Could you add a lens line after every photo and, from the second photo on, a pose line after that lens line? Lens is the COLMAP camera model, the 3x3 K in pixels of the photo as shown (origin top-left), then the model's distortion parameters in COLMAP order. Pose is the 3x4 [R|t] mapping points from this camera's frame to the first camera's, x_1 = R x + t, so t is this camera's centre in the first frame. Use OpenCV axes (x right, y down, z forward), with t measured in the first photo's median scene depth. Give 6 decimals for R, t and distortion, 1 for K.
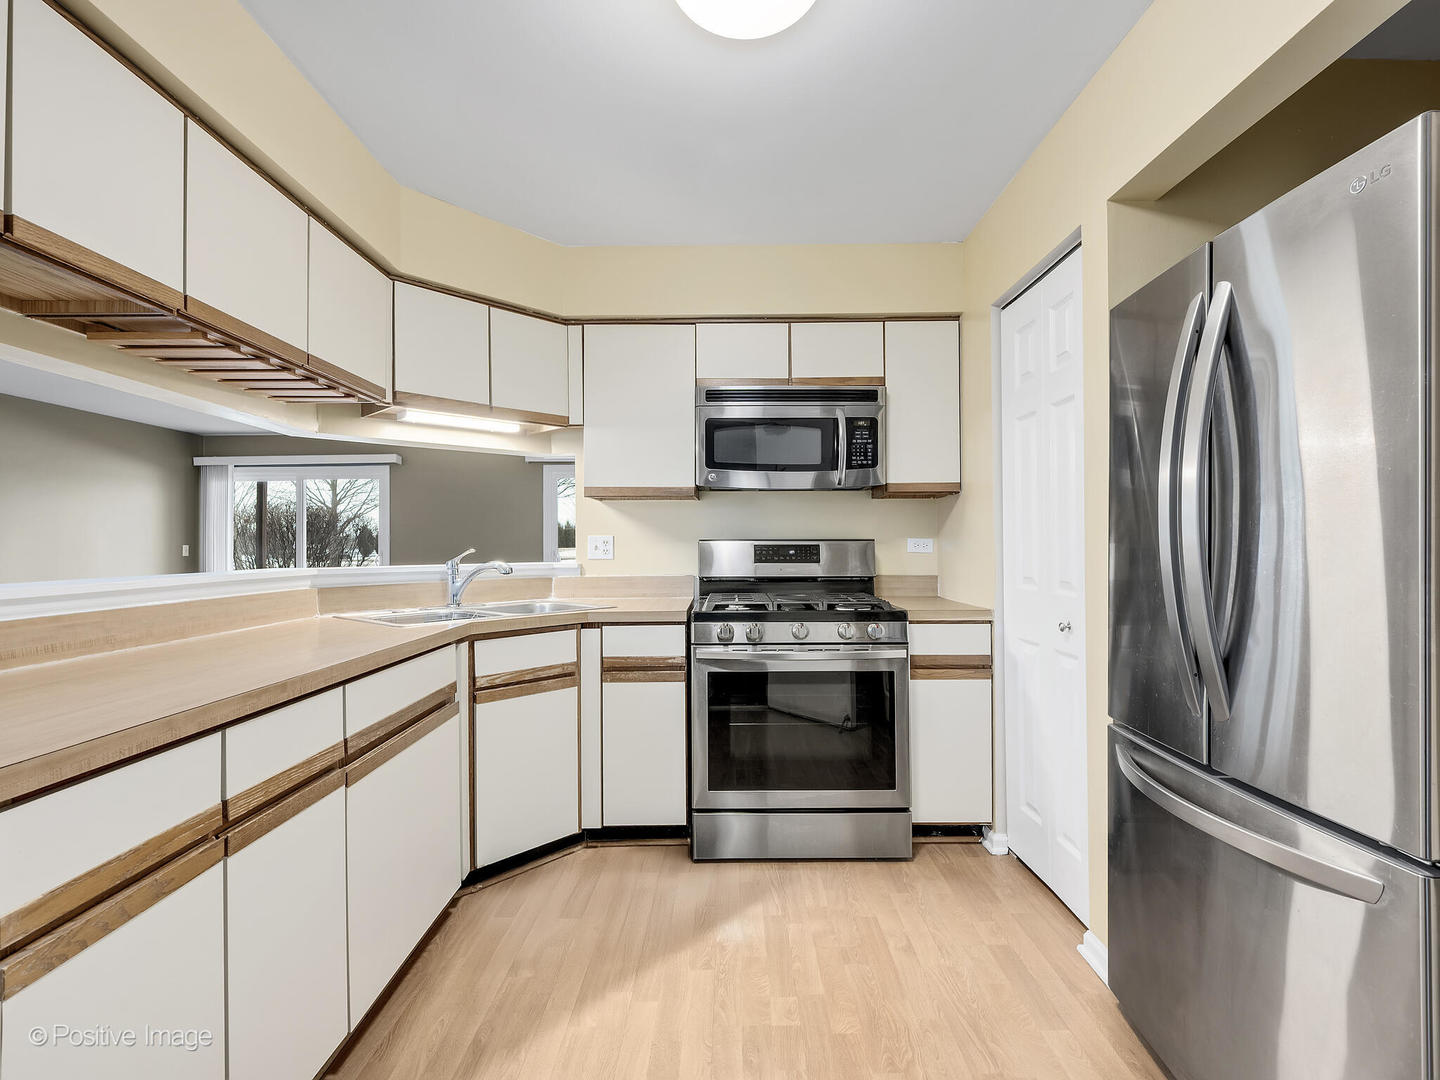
lens RADIAL K [[667.1, 0, 727.6], [0, 667.1, 534.7], [0, 0, 1]] dist [0.001905, -0.000621]
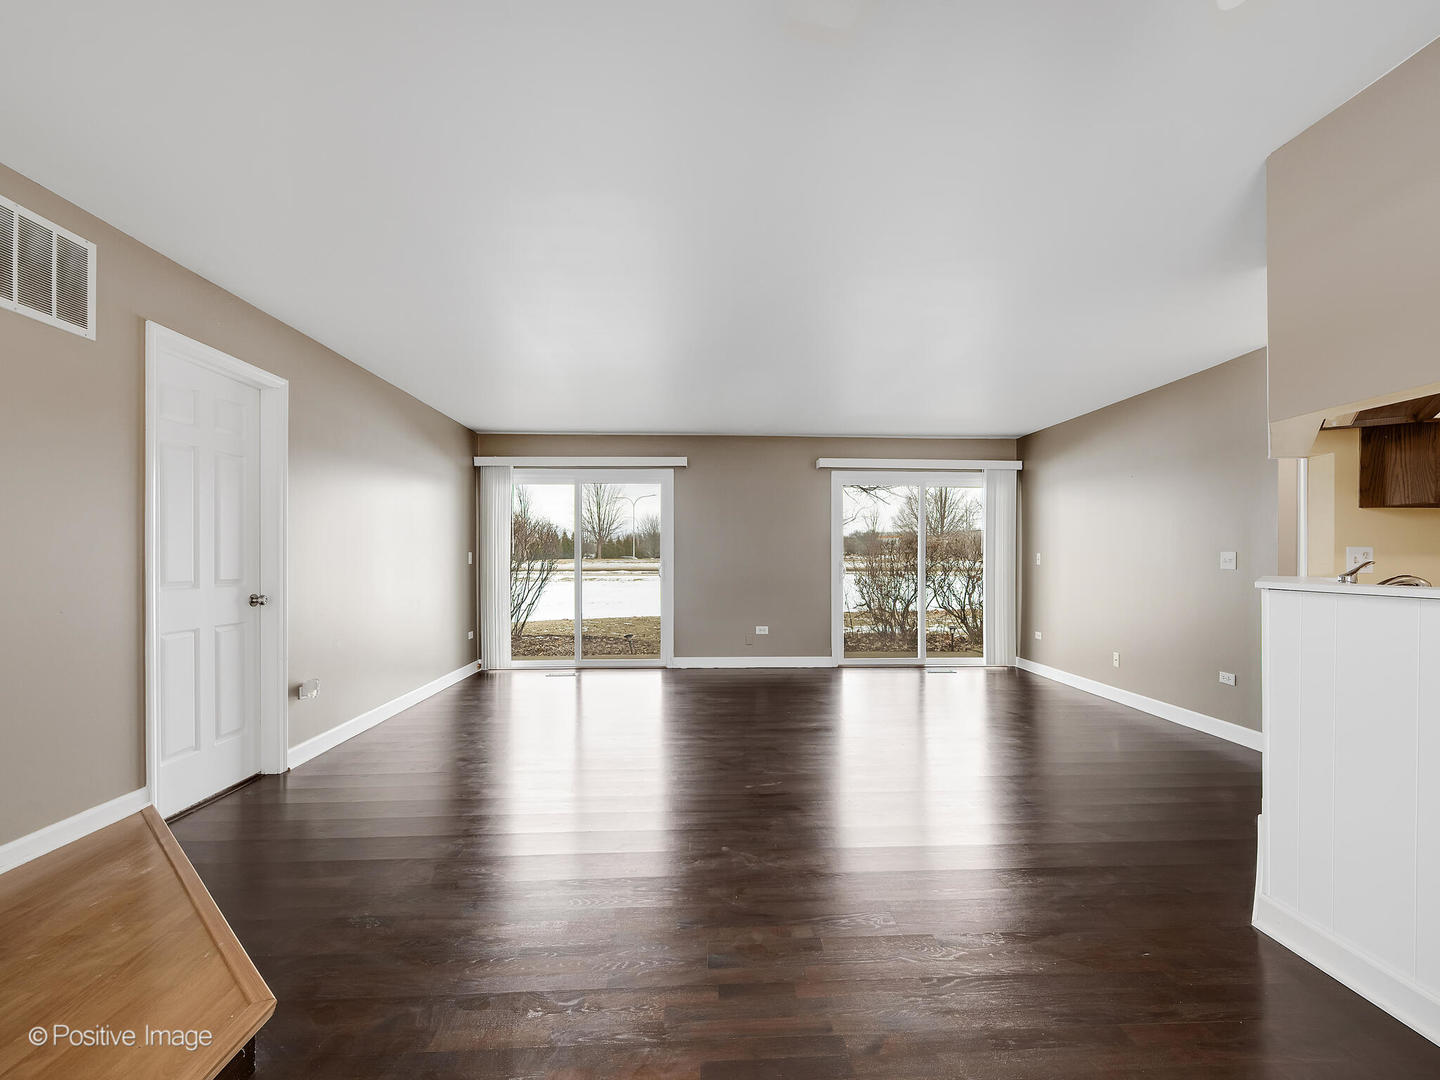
lens RADIAL K [[668.7, 0, 723.3], [0, 668.7, 561.4], [0, 0, 1]] dist [0.000635, -0.000095]
pose [[0.998633, 0.005664, 0.051966, -1.960996], [-0.006686, 0.999787, 0.019508, 0.030178], [-0.051844, -0.019829, 0.998458, 0.233324]]
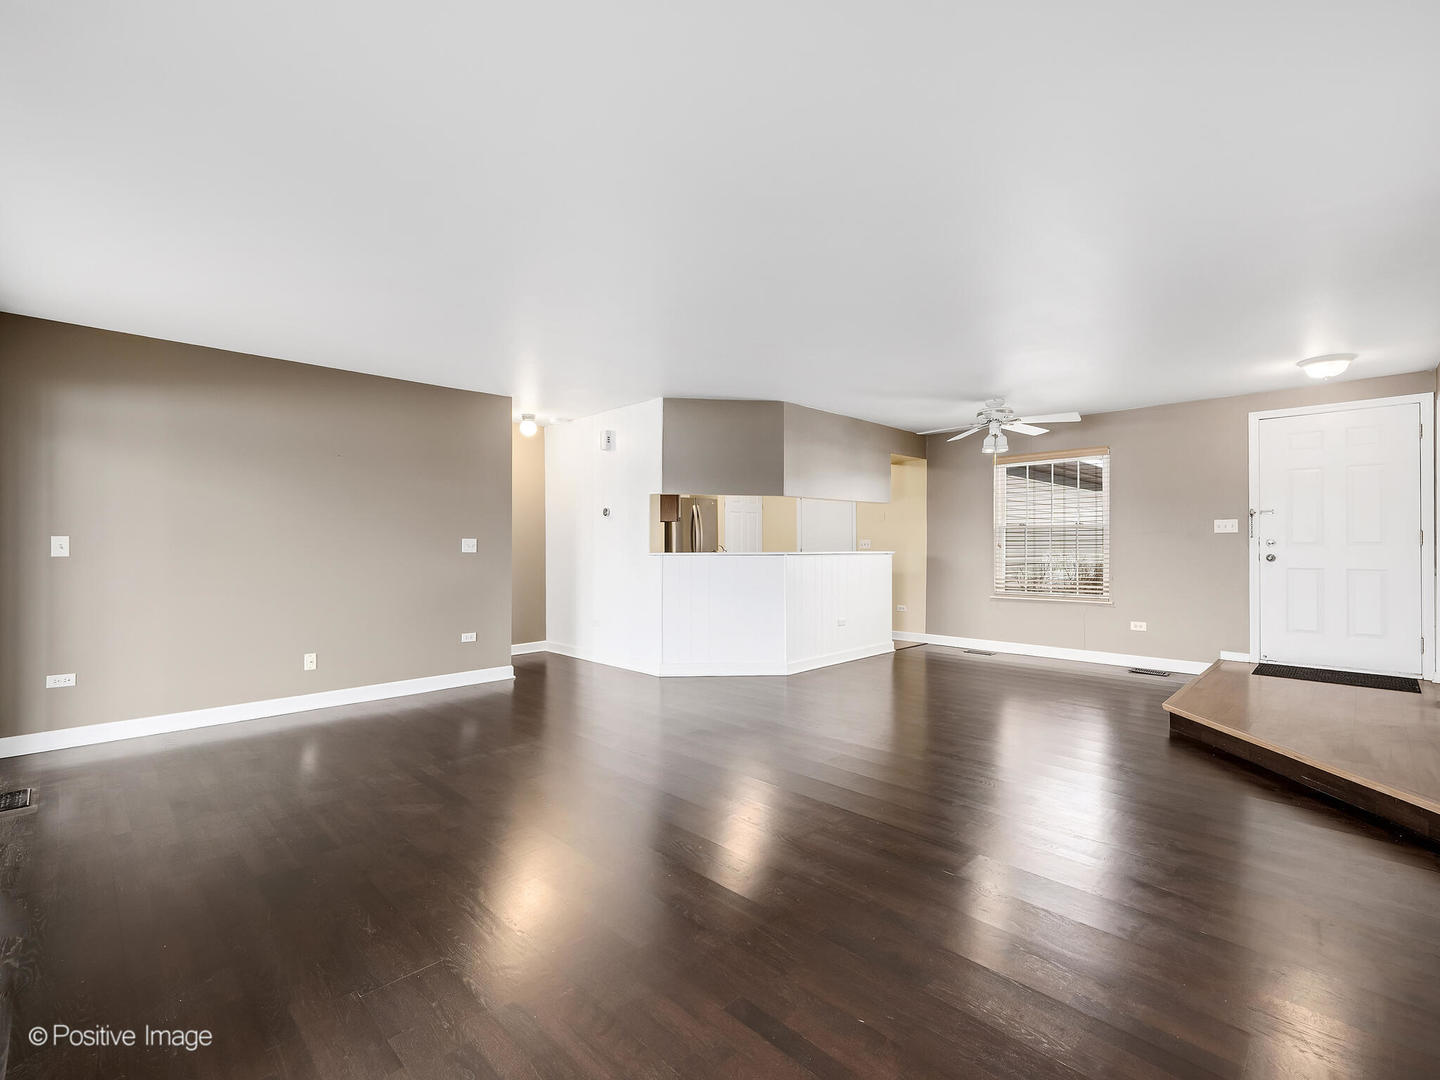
lens RADIAL K [[657.6, 0, 720.0], [0, 657.6, 540.0], [0, 0, 1]] dist [0.001138, 0.000325]
pose [[-0.706030, 0.006944, 0.708148, -2.970414], [-0.005710, 0.999864, -0.015497, 0.076548], [-0.708159, -0.014984, -0.705894, 3.822518]]
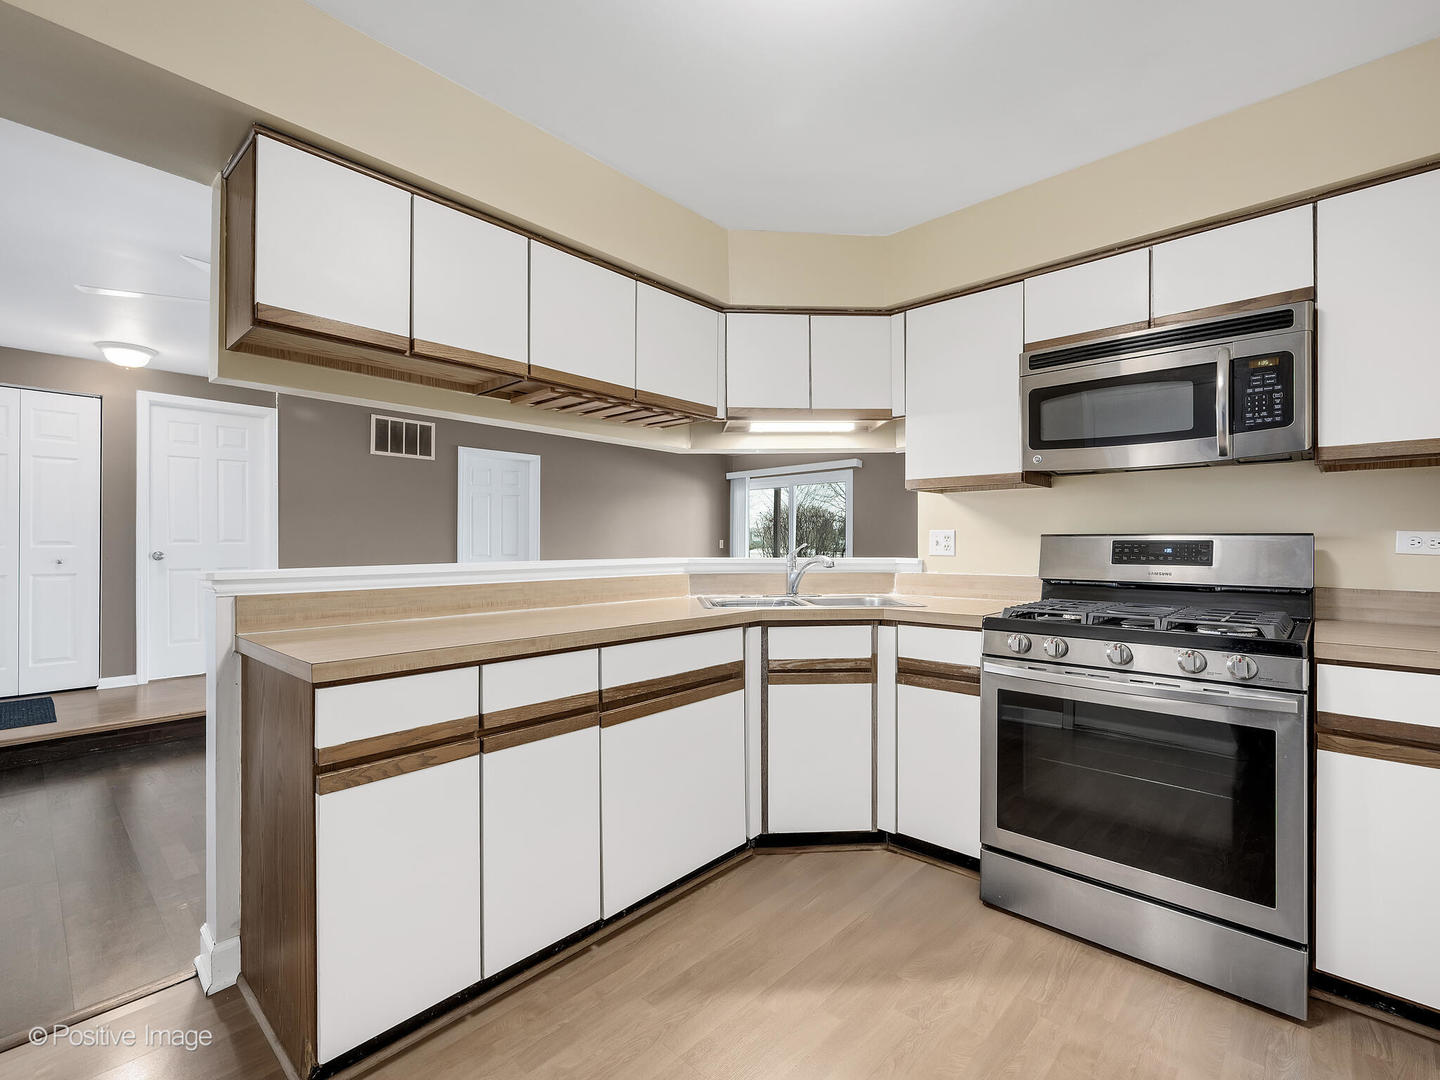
lens RADIAL K [[657.6, 0, 720.0], [0, 657.6, 540.0], [0, 0, 1]] dist [0.001138, 0.000325]
pose [[0.737973, 0.003199, -0.674823, 0.259292], [0.006101, 0.999916, 0.011412, 0.003019], [0.674803, -0.012540, 0.737891, 0.131955]]
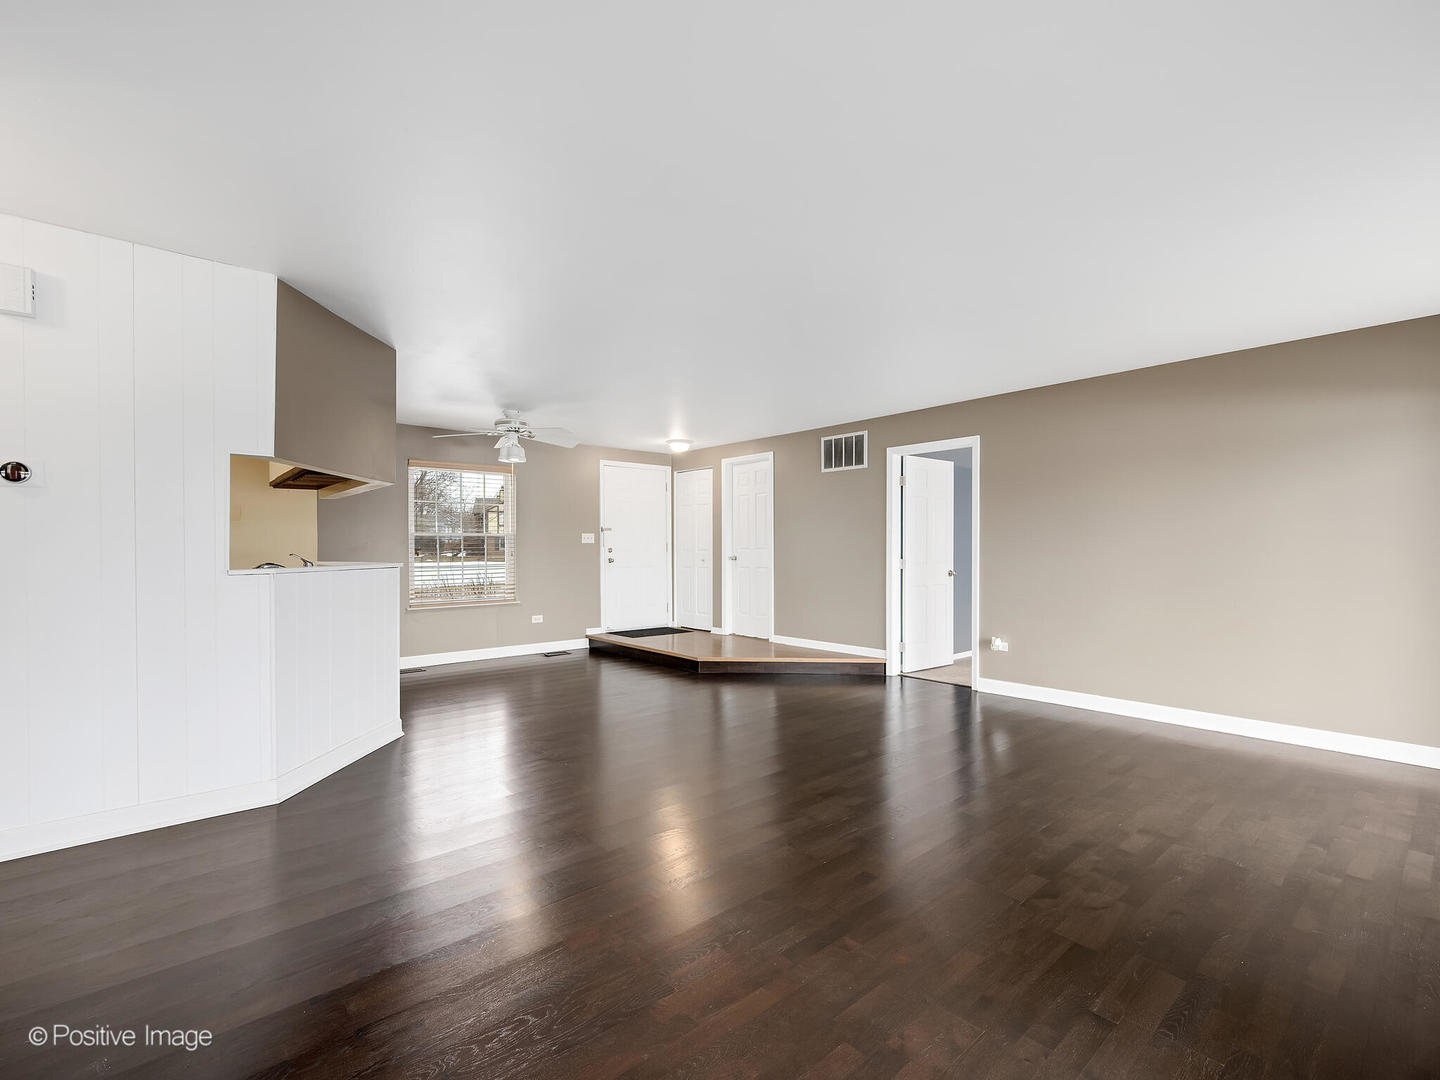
lens RADIAL K [[657.6, 0, 720.0], [0, 657.6, 540.0], [0, 0, 1]] dist [0.001138, 0.000325]
pose [[-0.760194, -0.005298, -0.649674, -0.372247], [0.008118, 0.999811, -0.017652, 0.044716], [0.649645, -0.018693, -0.760008, 3.769366]]
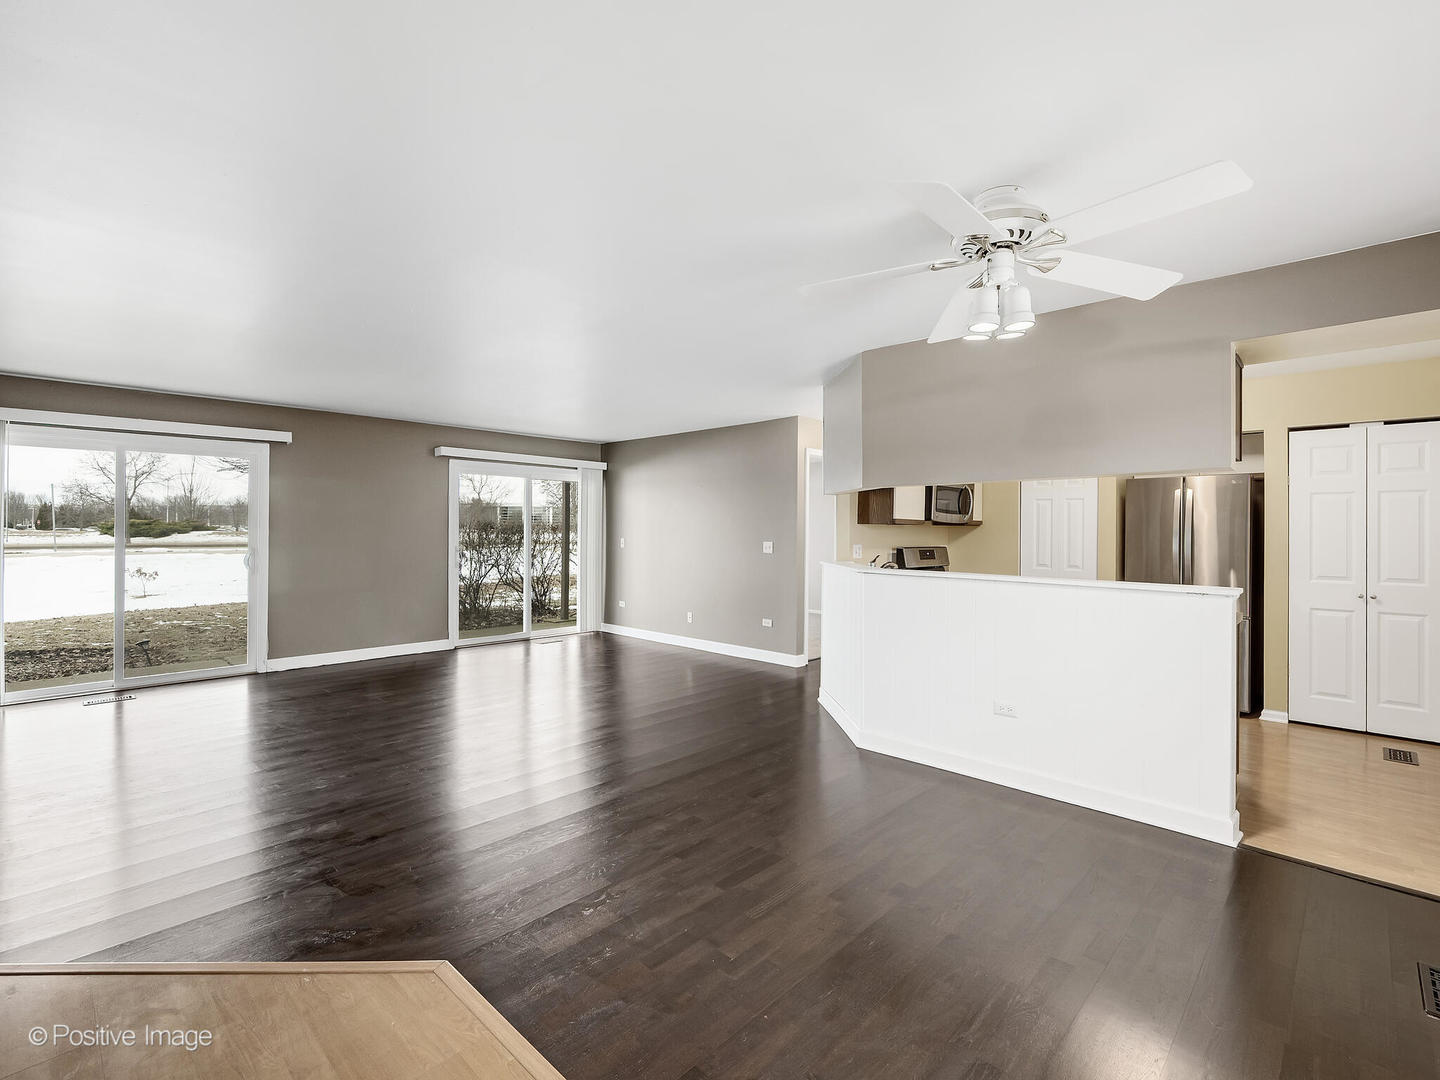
lens RADIAL K [[667.1, 0, 727.6], [0, 667.1, 534.7], [0, 0, 1]] dist [0.001905, -0.000621]
pose [[0.687341, 0.002847, 0.726329, -2.886145], [-0.017426, 0.999769, 0.012572, -0.050785], [-0.726126, -0.021298, 0.687232, 0.124086]]
